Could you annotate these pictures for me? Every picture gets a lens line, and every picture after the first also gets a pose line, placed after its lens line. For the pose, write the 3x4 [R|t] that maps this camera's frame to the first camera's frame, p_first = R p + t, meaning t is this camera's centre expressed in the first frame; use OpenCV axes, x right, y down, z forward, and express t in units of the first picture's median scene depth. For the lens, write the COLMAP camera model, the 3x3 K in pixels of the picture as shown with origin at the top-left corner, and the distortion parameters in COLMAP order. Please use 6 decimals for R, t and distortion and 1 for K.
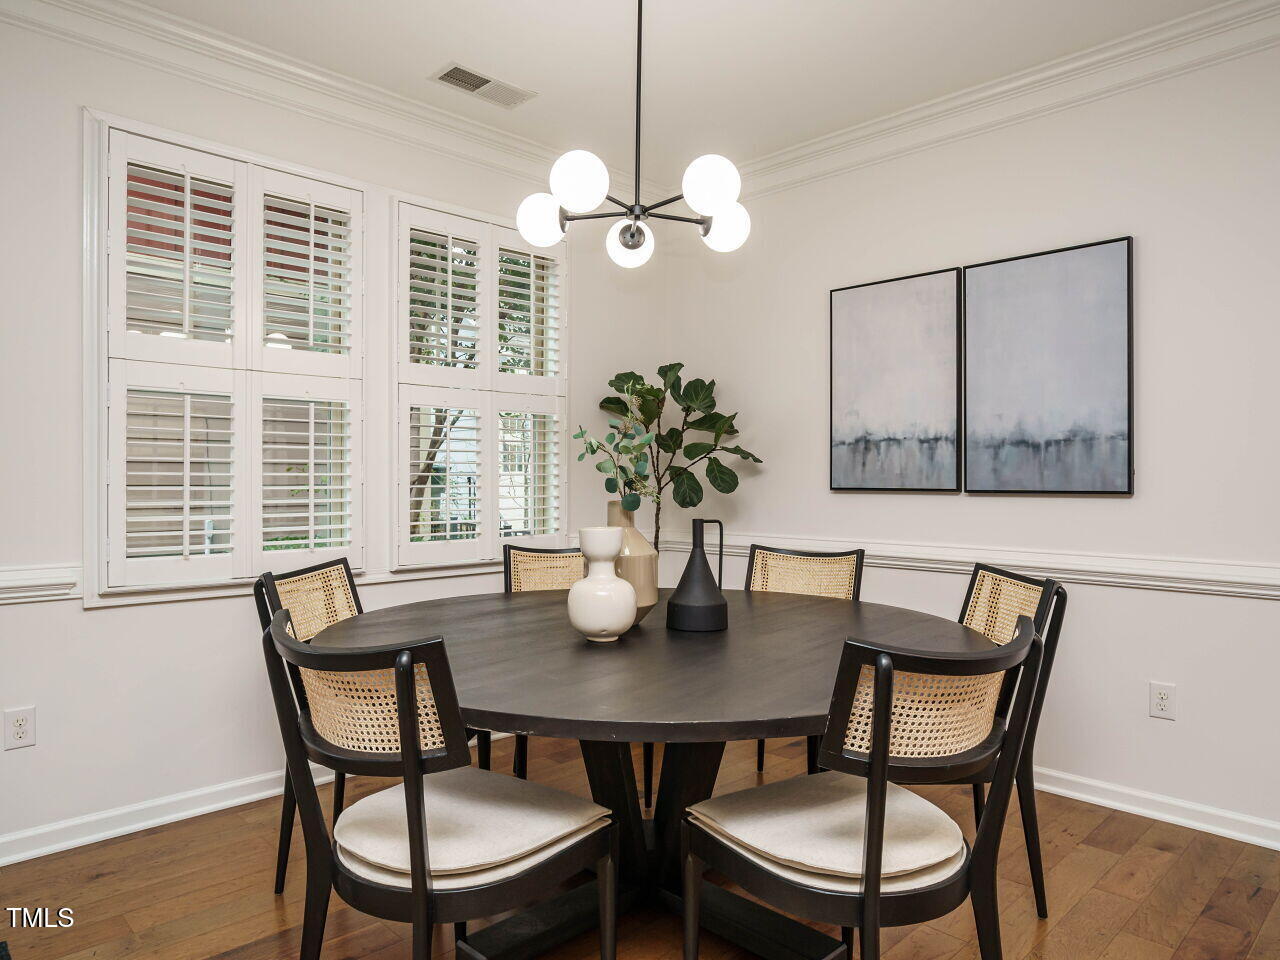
lens RADIAL K [[862.0, 0, 680.4], [0, 862.0, 478.2], [0, 0, 1]] dist [-0.001410, 0.000153]
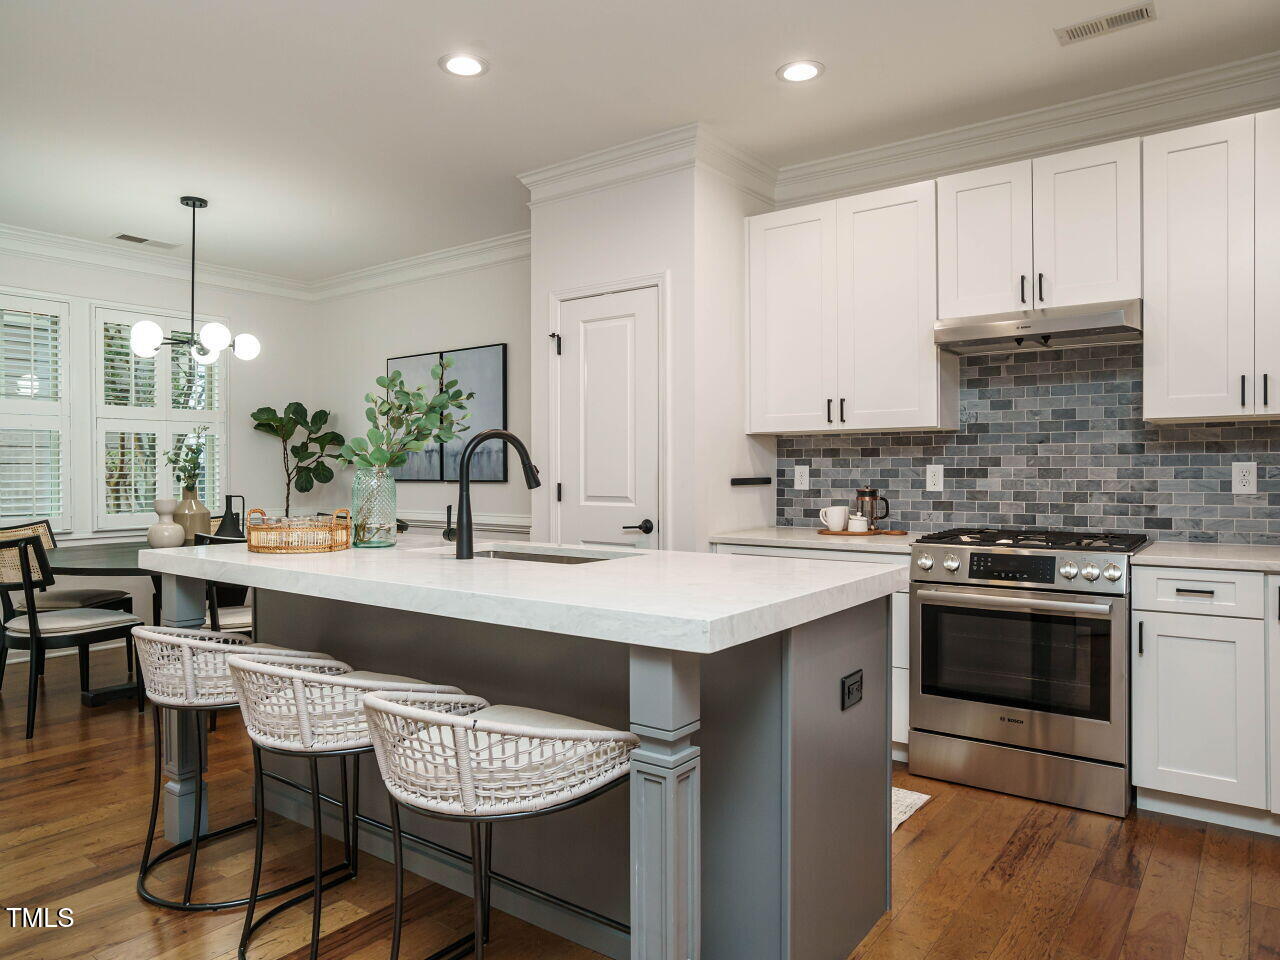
lens RADIAL K [[855.3, 0, 641.2], [0, 855.3, 471.8], [0, 0, 1]] dist [-0.003139, 0.002697]
pose [[0.992354, -0.005028, 0.123318, 0.505784], [0.004935, 0.999987, 0.001058, -0.002806], [-0.123322, -0.000441, 0.992367, -0.750078]]
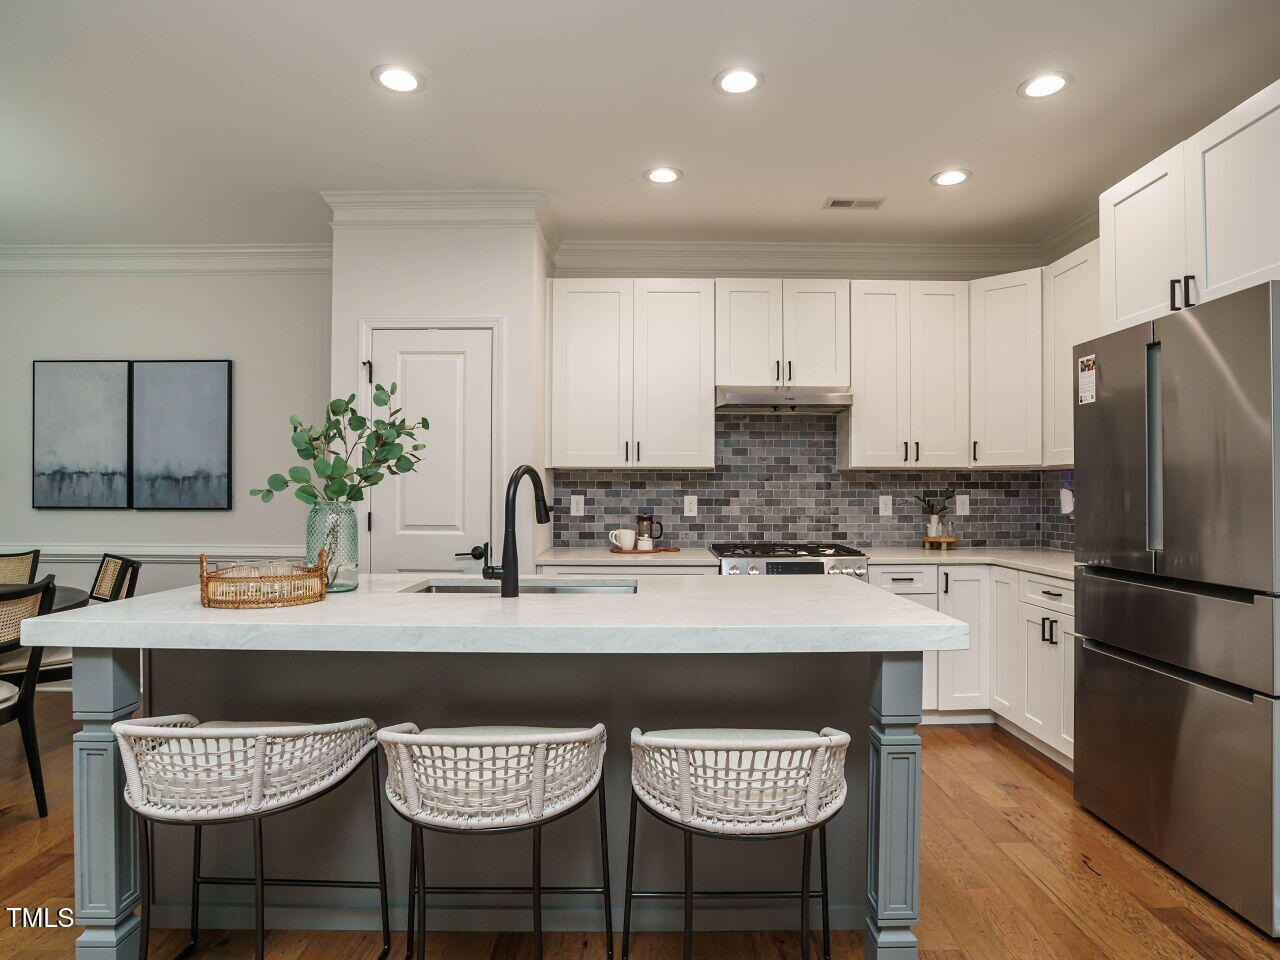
lens RADIAL K [[738.0, 0, 649.4], [0, 738.0, 485.4], [0, 0, 1]] dist [-0.047387, 0.001964]
pose [[0.719582, 0.006026, 0.694381, 0.103334], [-0.001077, 0.999971, -0.007561, -0.016651], [-0.694406, 0.004693, 0.719568, -0.534158]]
